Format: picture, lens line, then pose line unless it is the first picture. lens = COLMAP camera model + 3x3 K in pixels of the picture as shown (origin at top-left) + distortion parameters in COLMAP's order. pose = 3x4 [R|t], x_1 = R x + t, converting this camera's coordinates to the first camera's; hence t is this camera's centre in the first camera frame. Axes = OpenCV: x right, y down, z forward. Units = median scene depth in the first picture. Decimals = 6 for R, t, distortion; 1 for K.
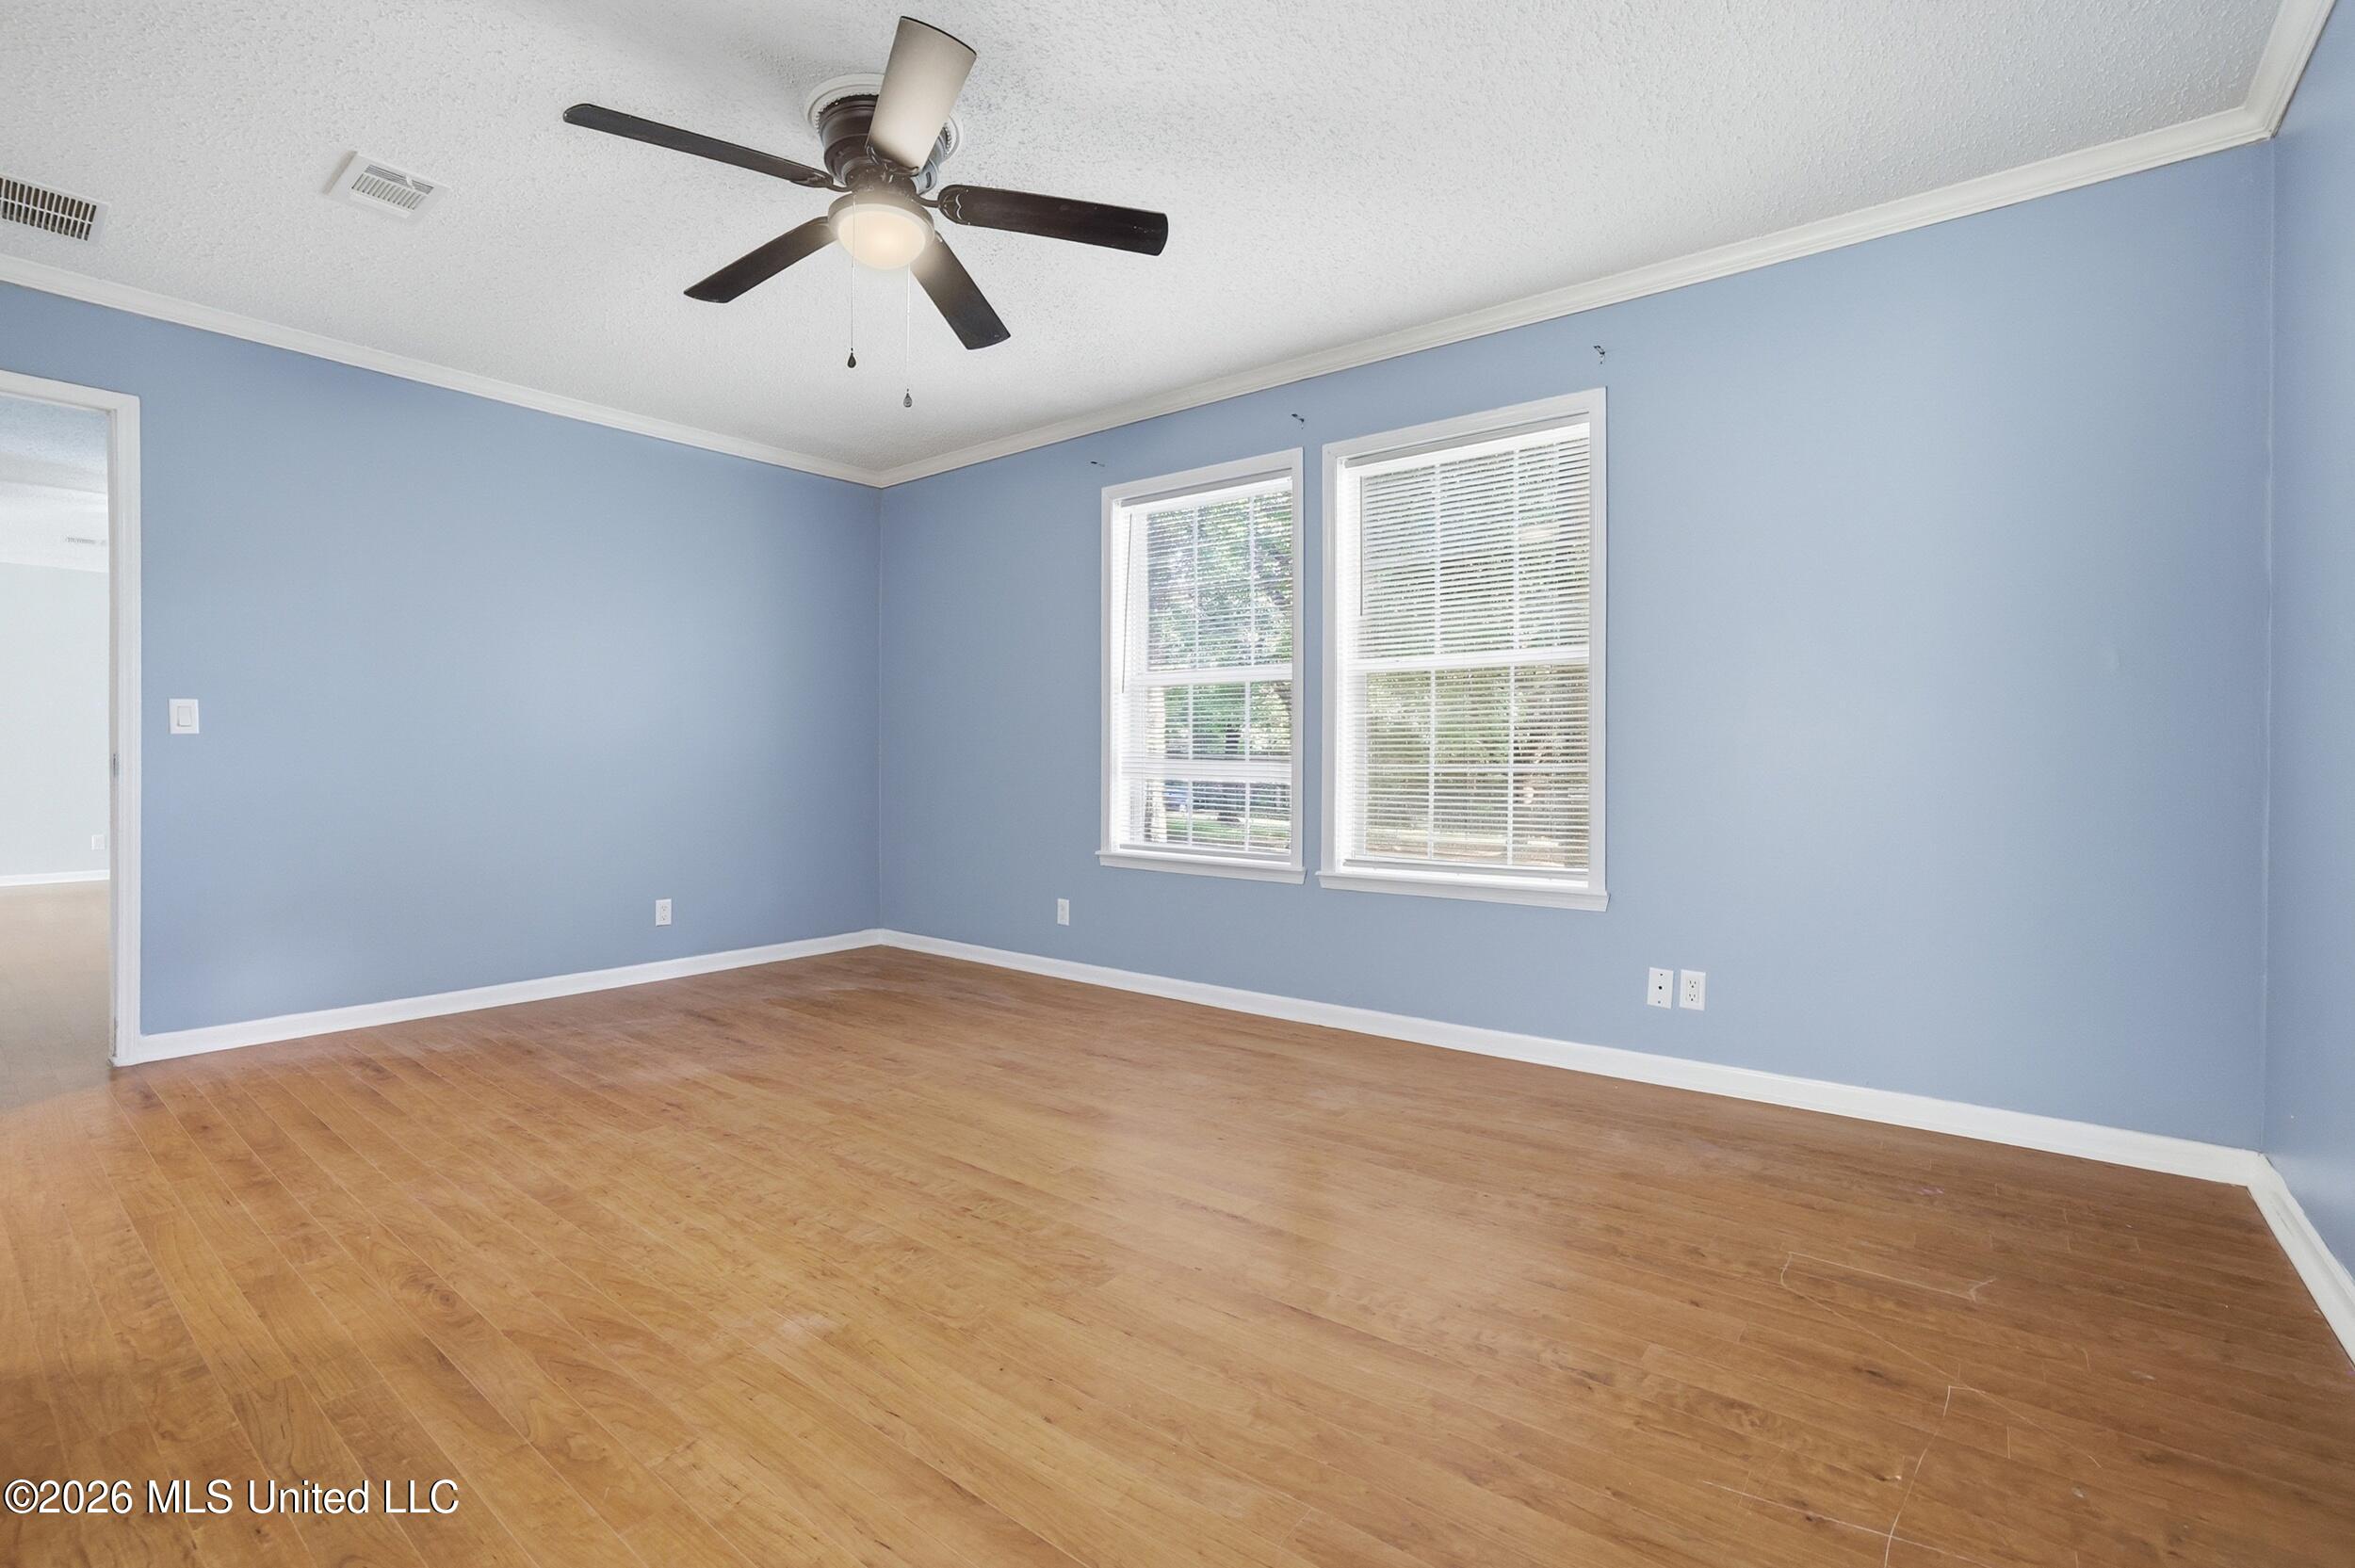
lens RADIAL K [[1015.4, 0, 1182.5], [0, 1015.4, 772.5], [0, 0, 1]] dist [0.000937, 0.000109]
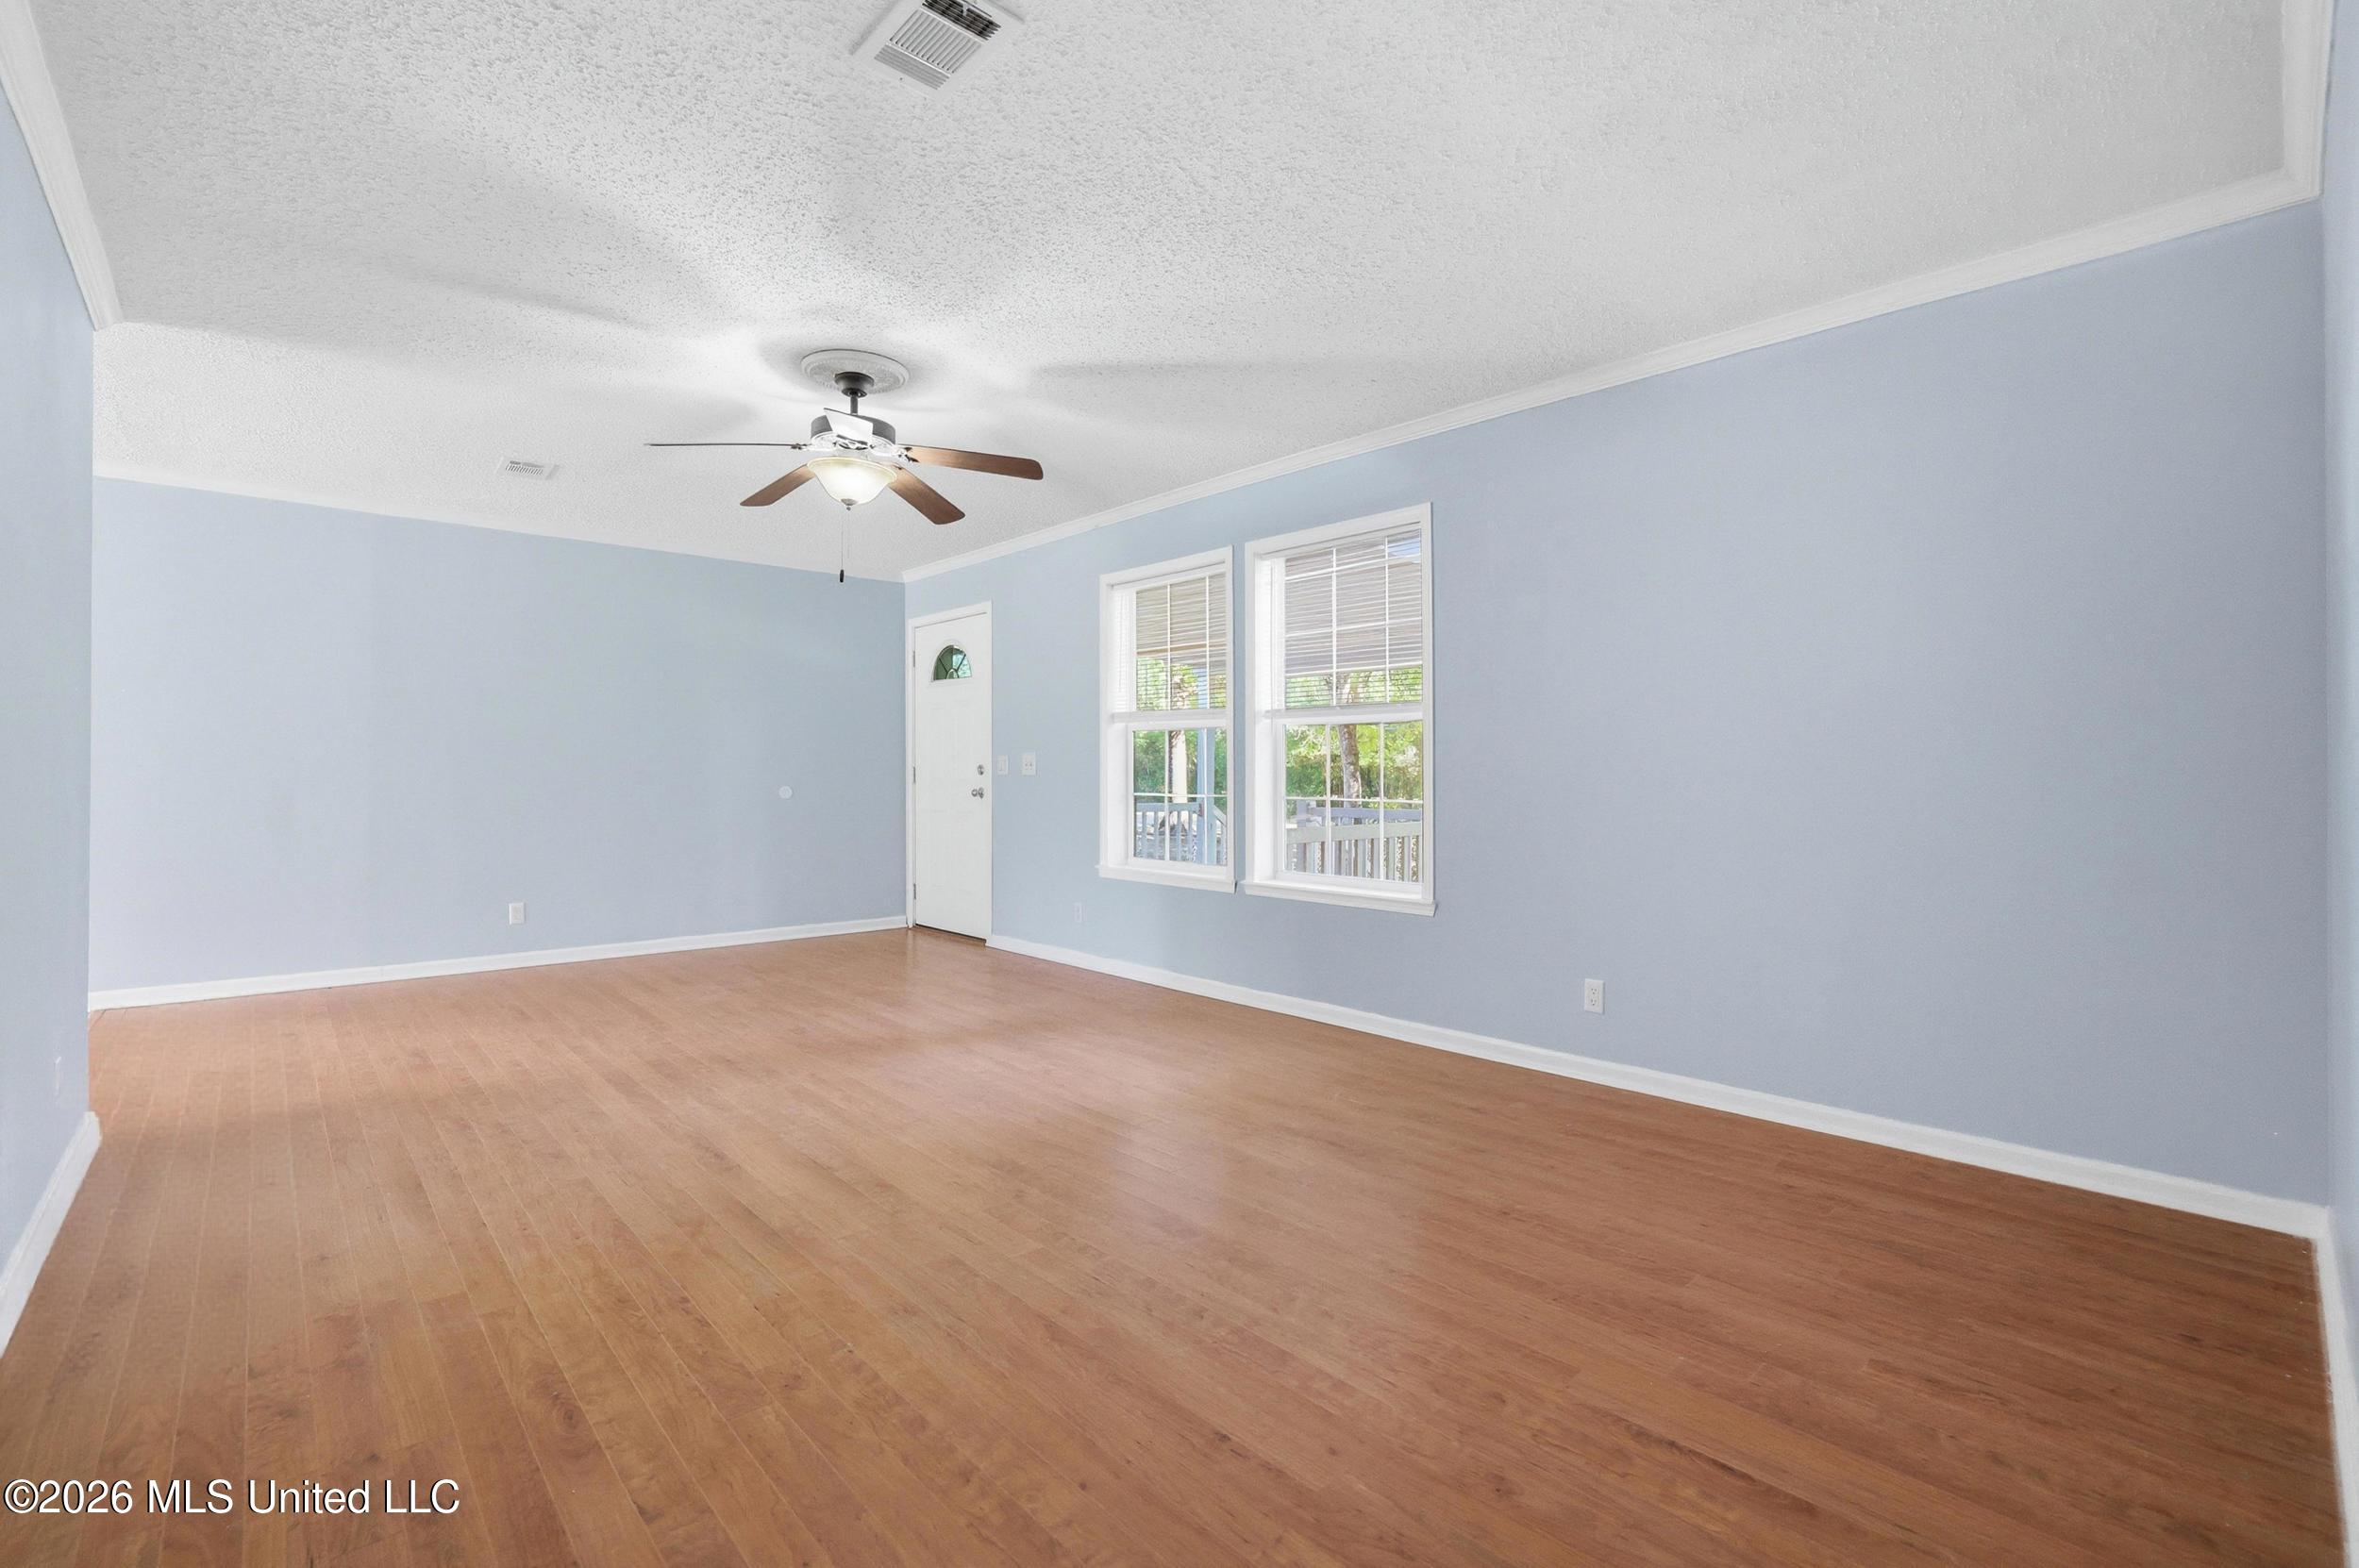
lens RADIAL K [[1072.0, 0, 1179.5], [0, 1072.0, 784.0], [0, 0, 1]] dist [-0.008607, 0.000458]
pose [[0.979744, 0.002449, -0.200238, 0.325153], [-0.004385, 0.999948, -0.009227, -0.011632], [0.200205, 0.009918, 0.979704, -0.313399]]
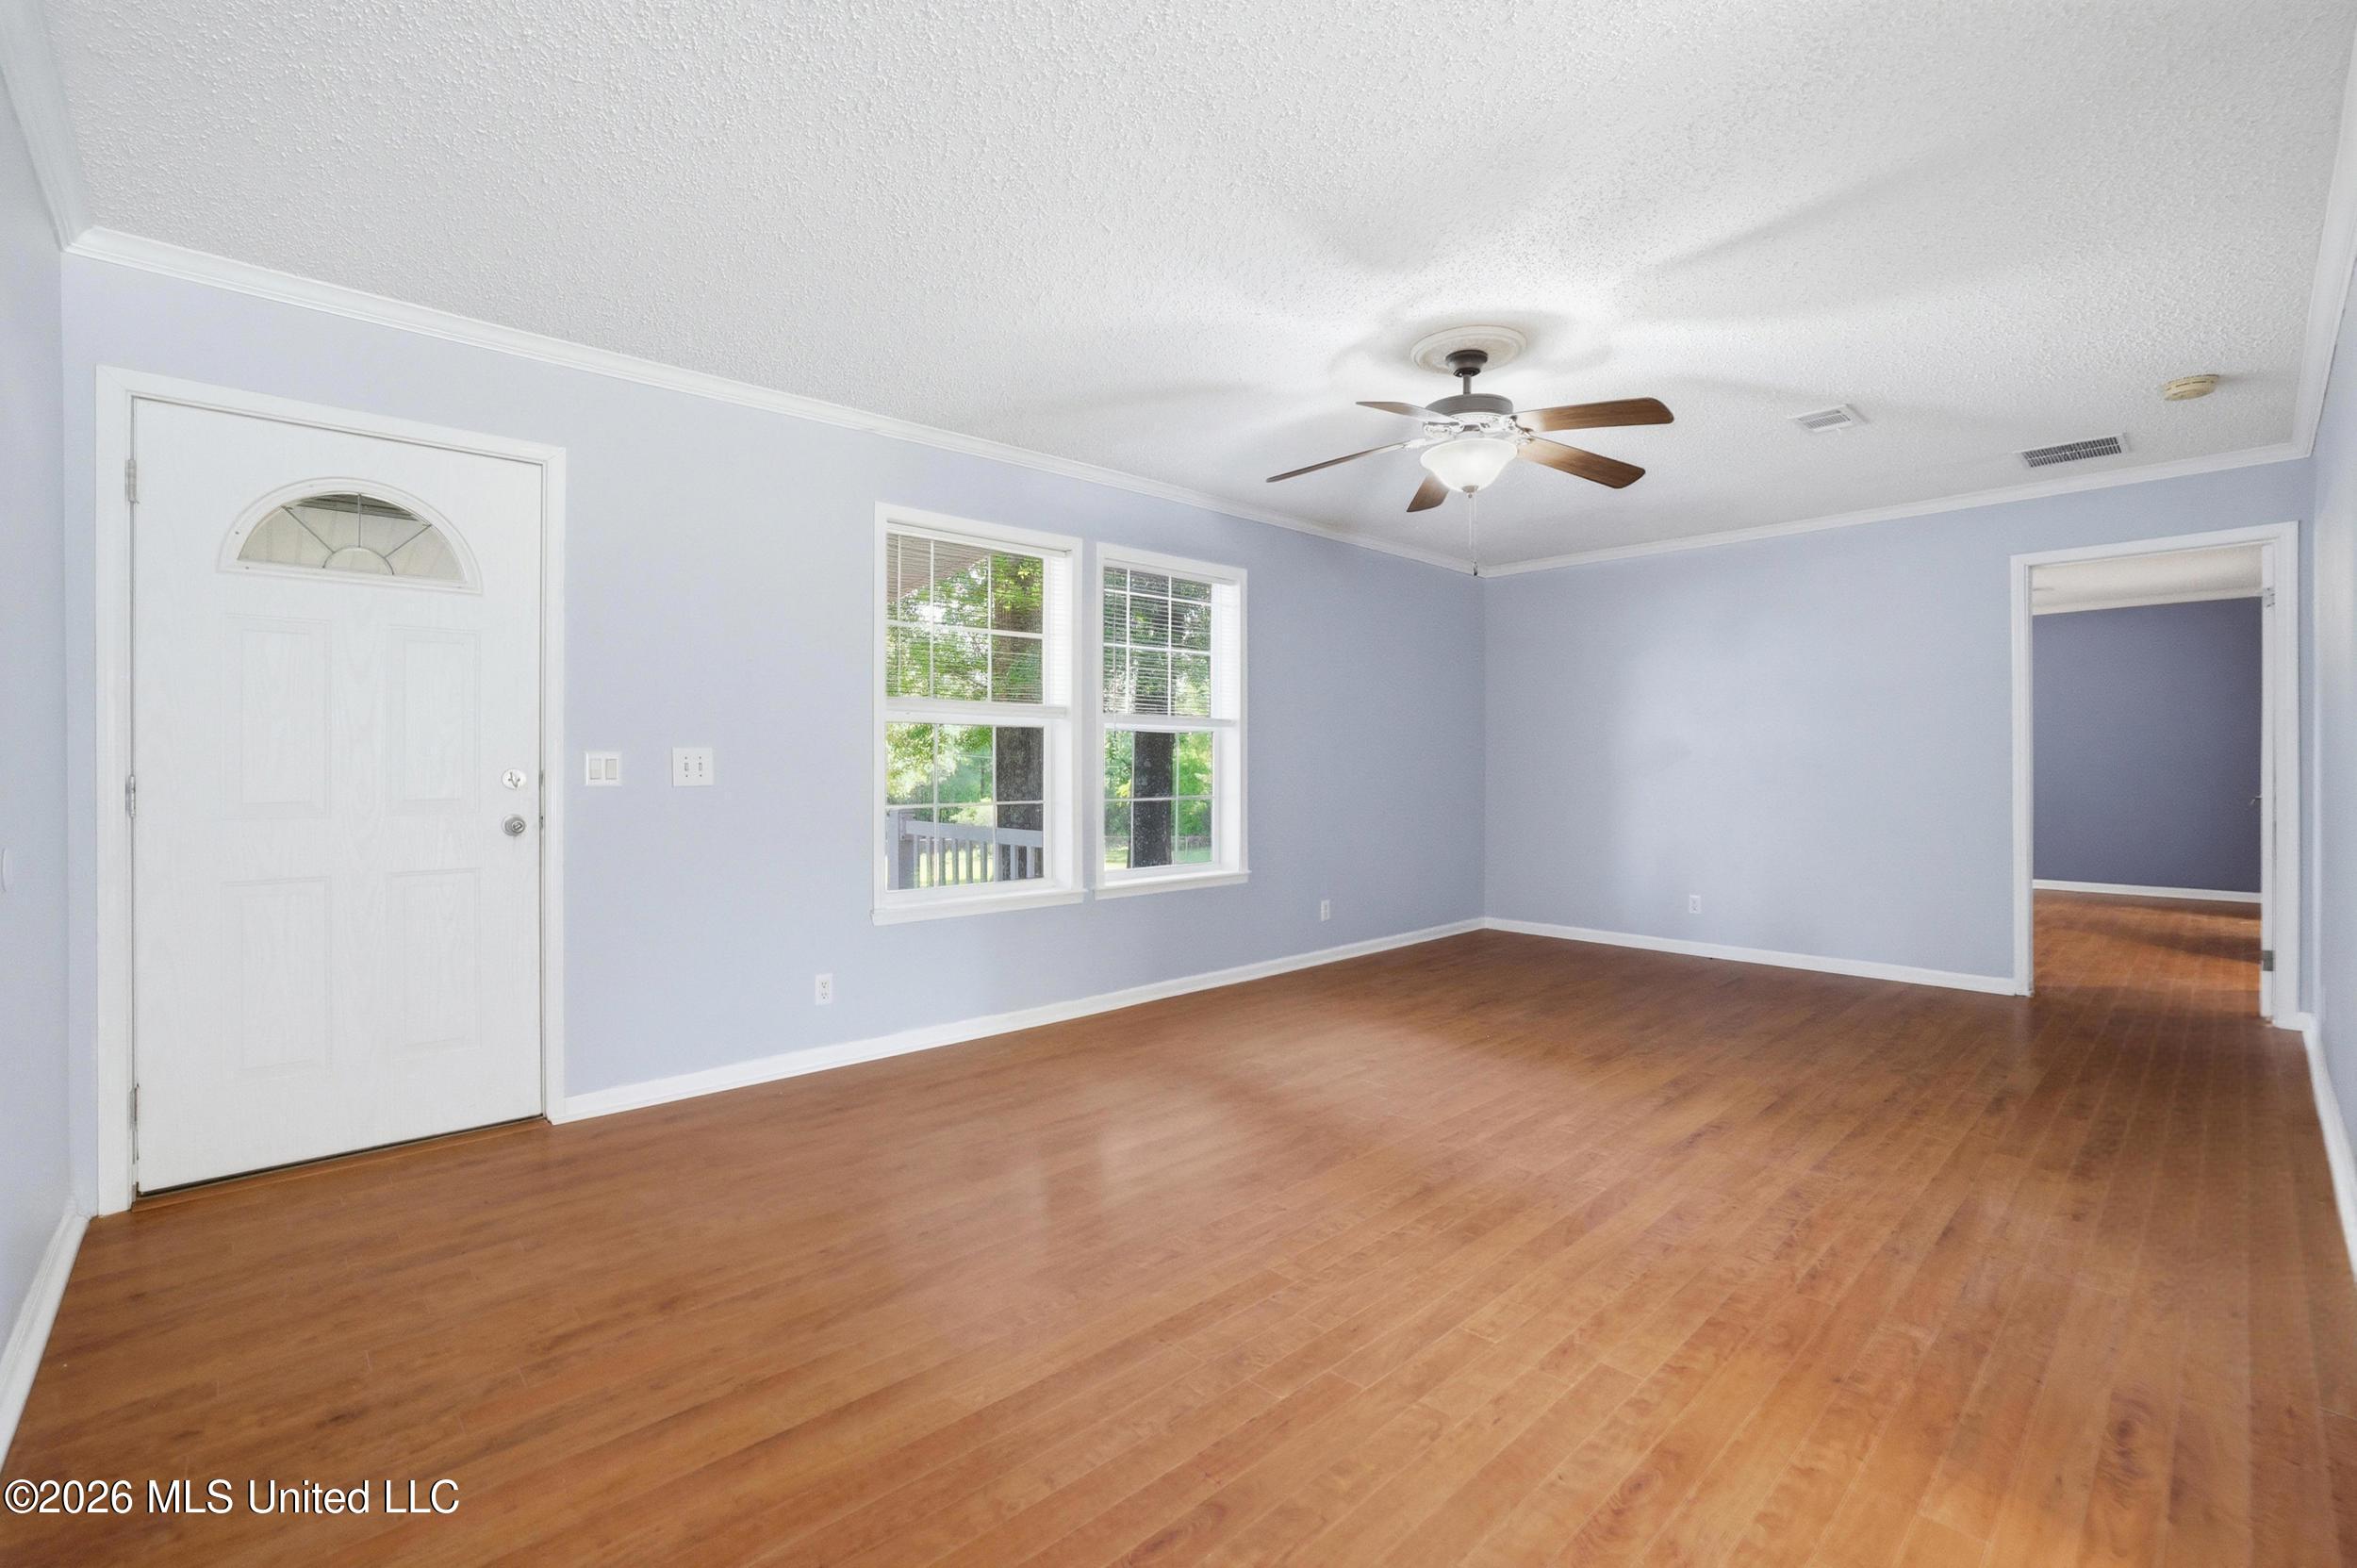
lens RADIAL K [[1025.4, 0, 1189.5], [0, 1025.4, 778.2], [0, 0, 1]] dist [-0.017671, 0.000226]
pose [[0.149888, -0.008661, 0.988665, -1.081242], [0.023443, 0.999712, 0.005204, -0.041698], [-0.988425, 0.022397, 0.150047, 0.707316]]
